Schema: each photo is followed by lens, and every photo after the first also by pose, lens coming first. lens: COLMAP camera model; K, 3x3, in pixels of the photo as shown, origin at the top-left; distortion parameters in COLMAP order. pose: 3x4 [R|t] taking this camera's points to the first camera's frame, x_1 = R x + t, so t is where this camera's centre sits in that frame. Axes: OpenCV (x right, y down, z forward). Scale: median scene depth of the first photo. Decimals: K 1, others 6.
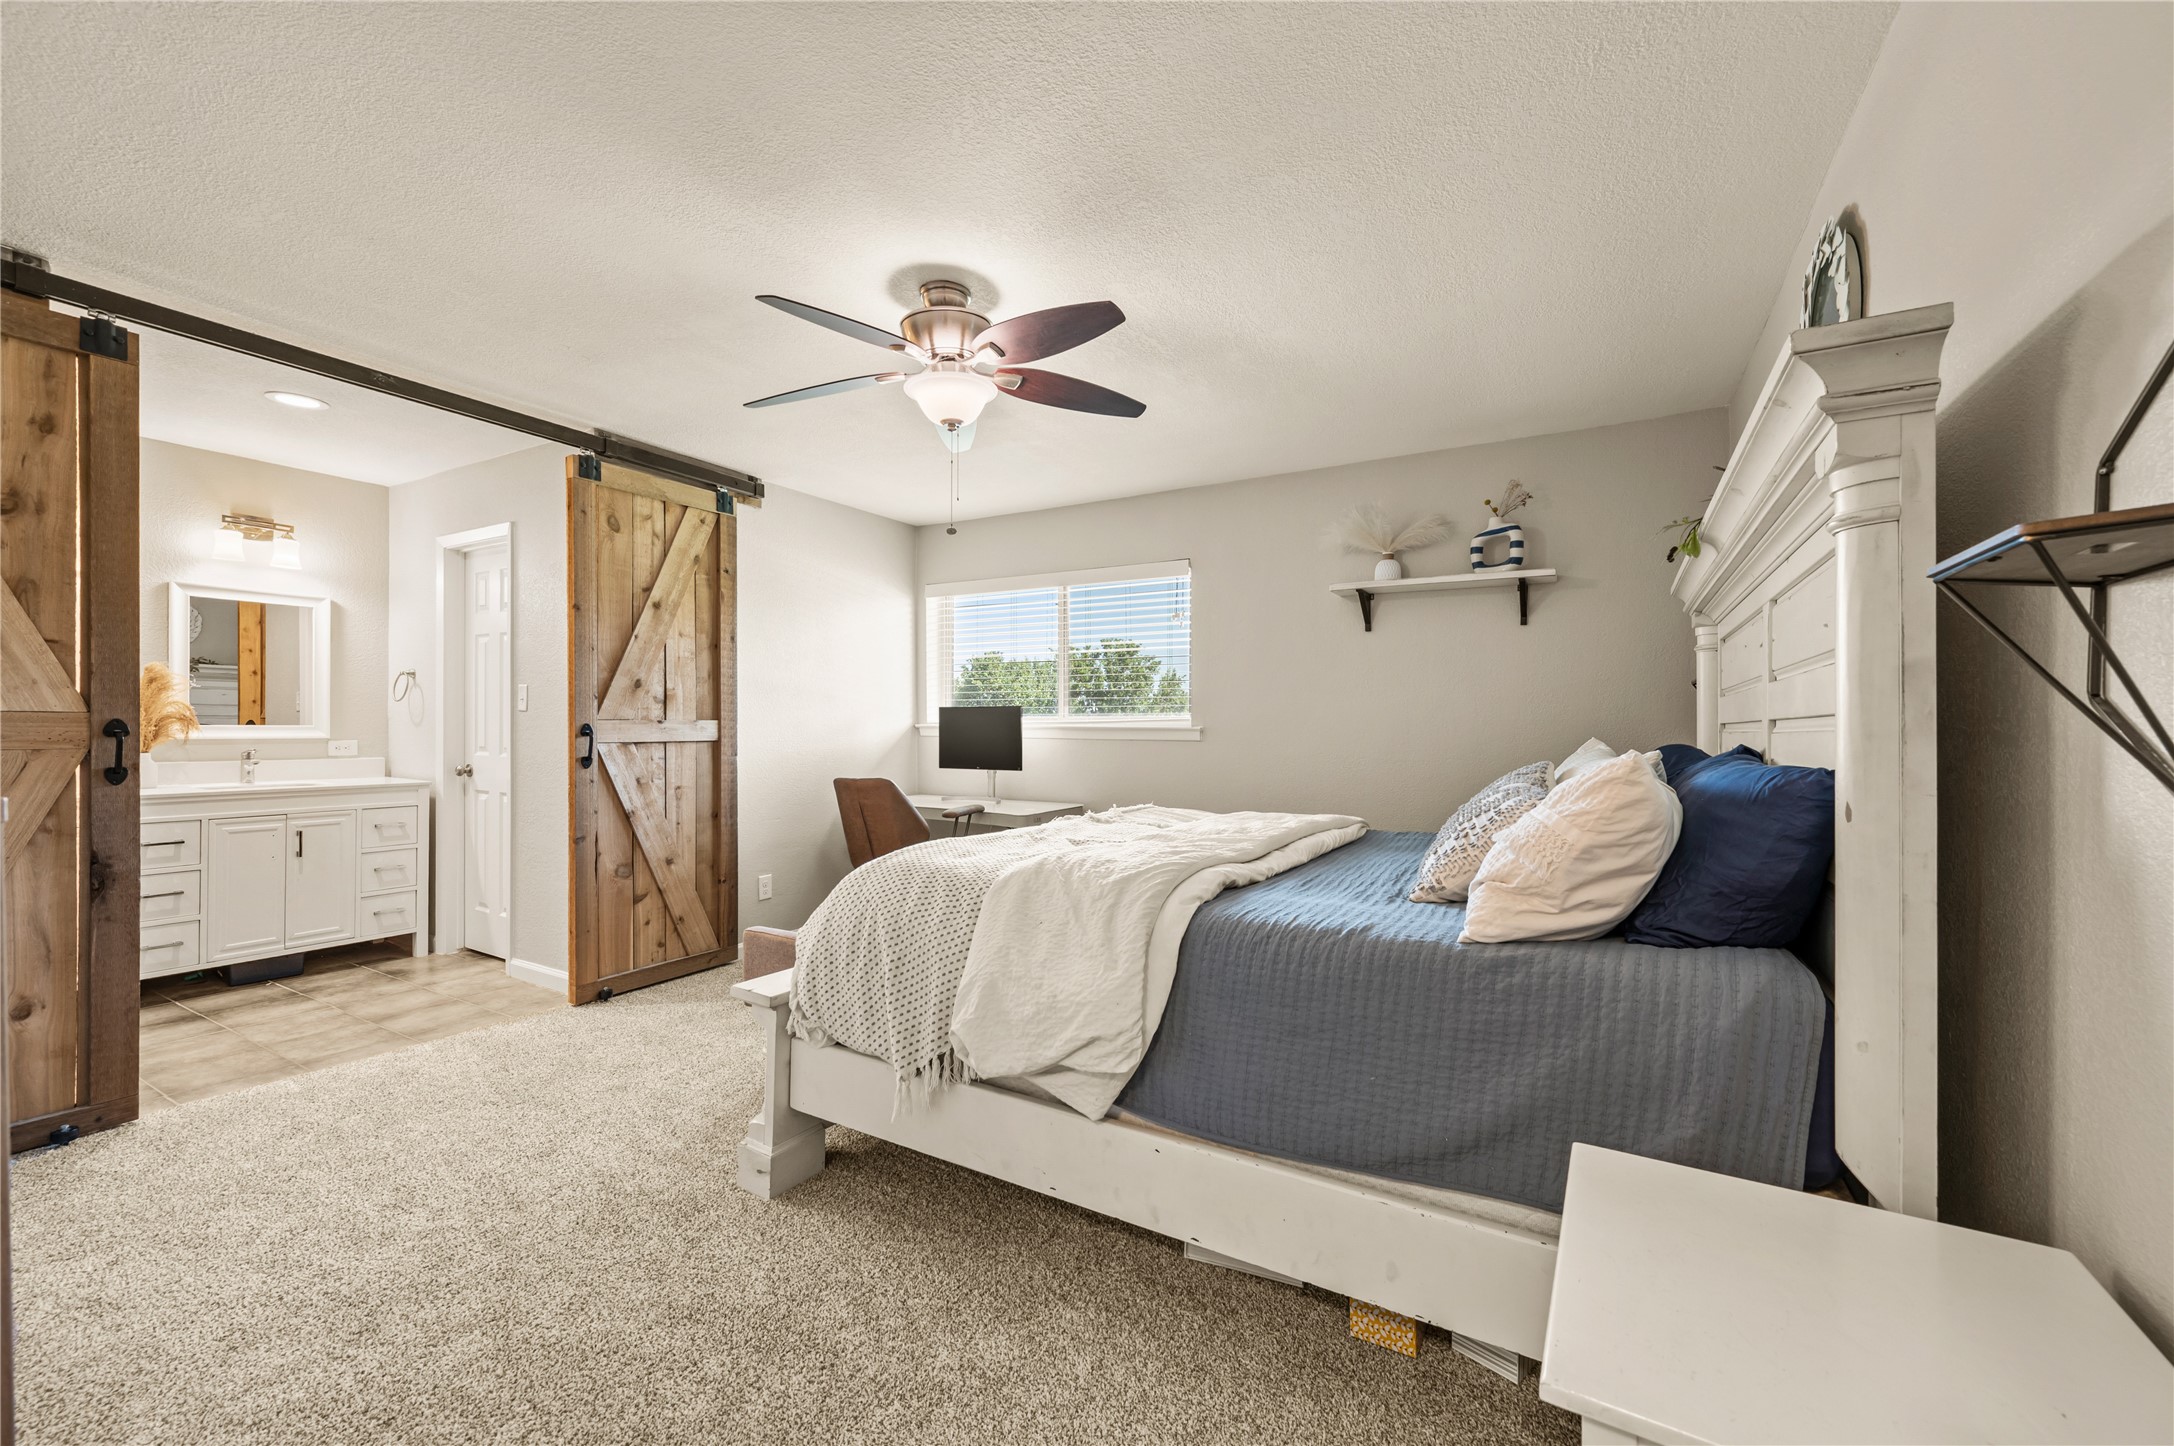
lens RADIAL K [[863.9, 0, 1092.2], [0, 863.9, 723.0], [0, 0, 1]] dist [-0.003001, -0.000270]
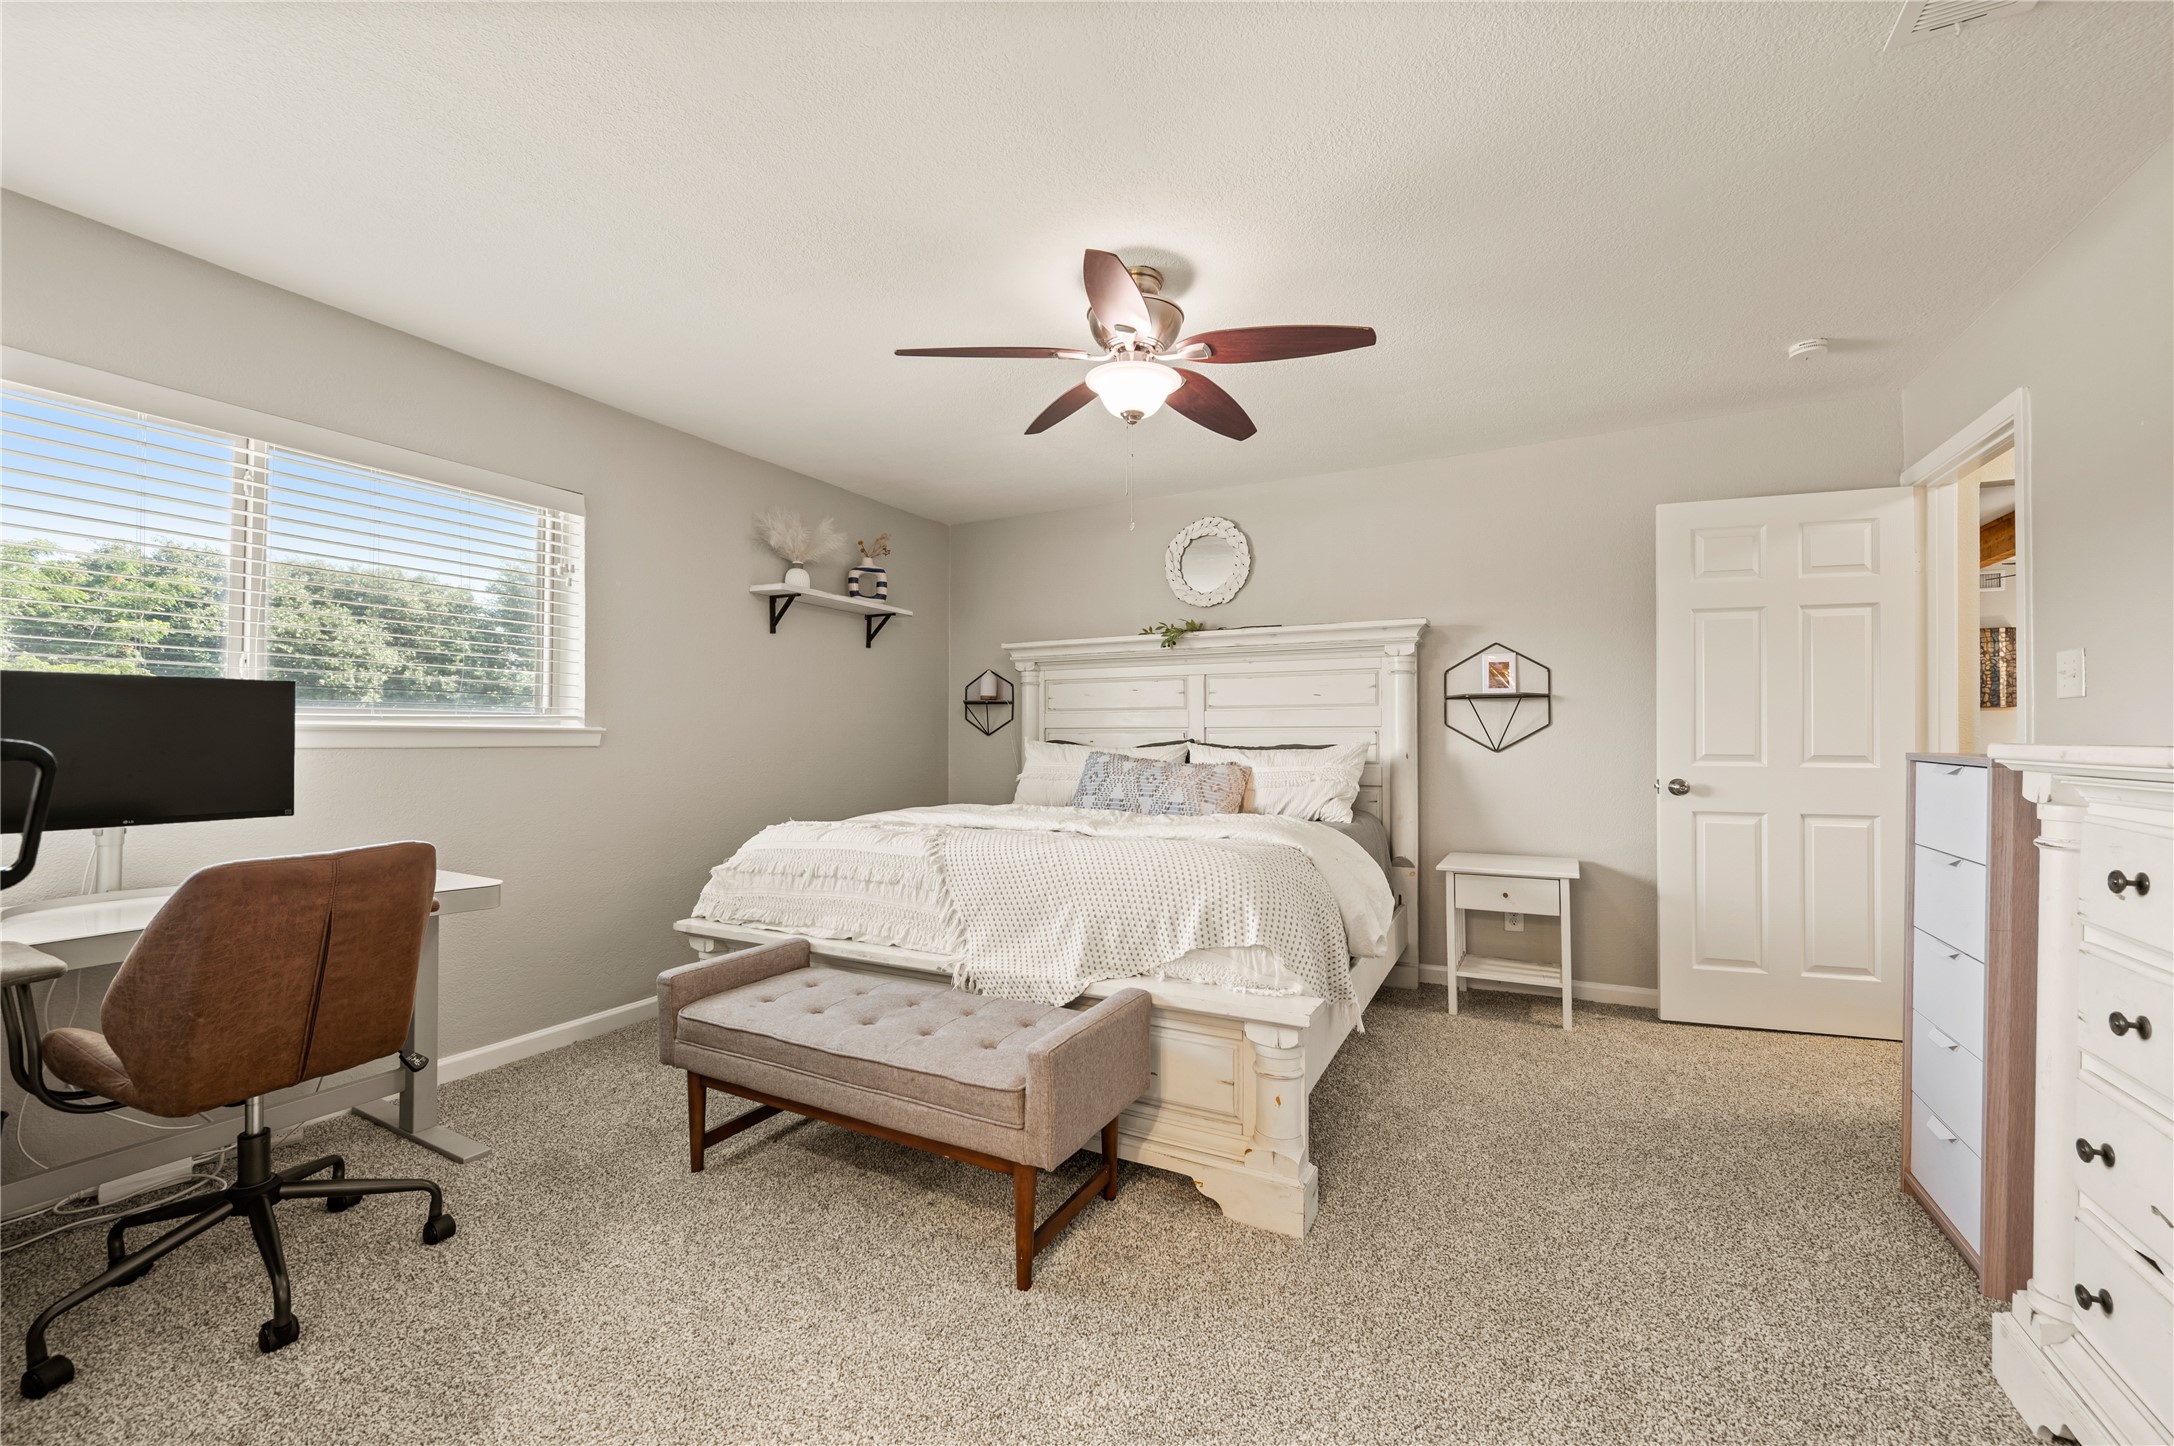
lens RADIAL K [[863.9, 0, 1092.1], [0, 863.9, 727.0], [0, 0, 1]] dist [-0.003001, -0.000270]
pose [[-0.030693, 0.006805, 0.999506, -0.632264], [-0.001181, 0.999976, -0.006844, 0.007828], [-0.999528, -0.001390, -0.030685, 0.597265]]
